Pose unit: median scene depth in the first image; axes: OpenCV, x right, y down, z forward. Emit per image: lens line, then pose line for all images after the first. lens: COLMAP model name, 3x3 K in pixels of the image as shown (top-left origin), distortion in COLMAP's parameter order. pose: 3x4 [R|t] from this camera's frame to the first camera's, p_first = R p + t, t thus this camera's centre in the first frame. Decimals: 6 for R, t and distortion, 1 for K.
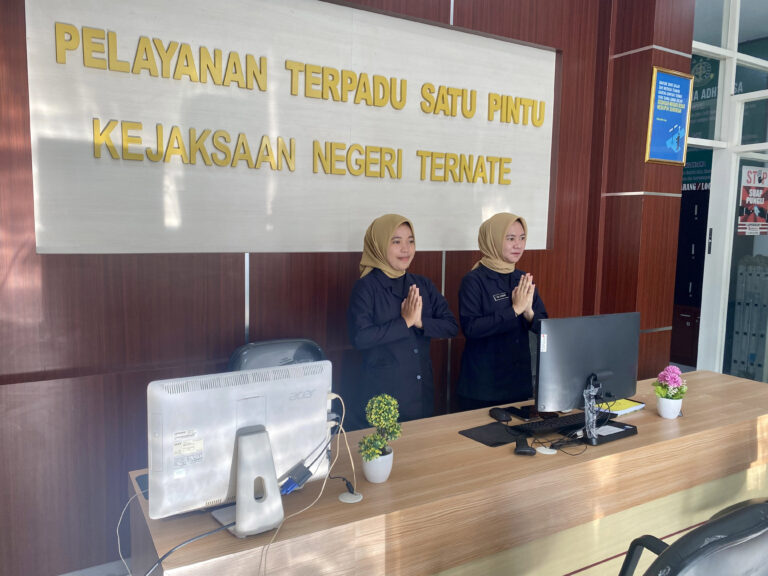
lens RADIAL K [[584.4, 0, 379.9], [0, 584.4, 284.1], [0, 0, 1]] dist [0.037375, -0.044383]
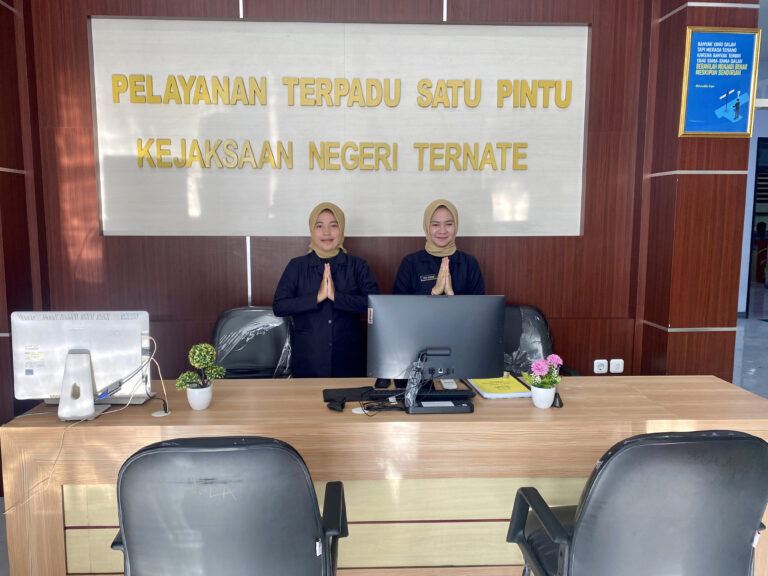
lens RADIAL K [[584.4, 0, 384.8], [0, 584.4, 281.1], [0, 0, 1]] dist [0.037375, -0.044383]
pose [[0.889355, 0.037431, -0.455682, 0.605478], [-0.033949, 0.999298, 0.015825, 0.012248], [0.455954, 0.001396, 0.890002, 0.020168]]
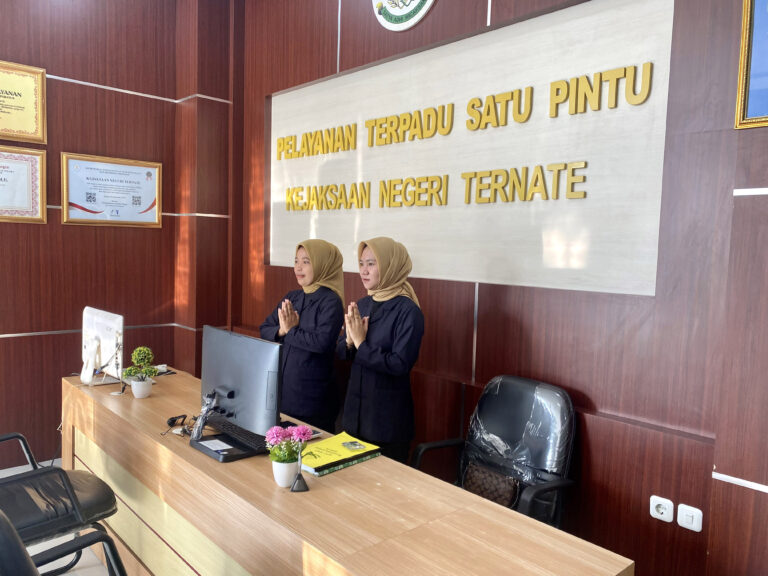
lens RADIAL K [[584.4, 0, 382.9], [0, 584.4, 291.5], [0, 0, 1]] dist [0.037375, -0.044383]
pose [[0.227699, 0.064357, -0.971603, 1.118285], [-0.128391, 0.991086, 0.035558, -0.068134], [0.965230, 0.116649, 0.233932, 0.798810]]
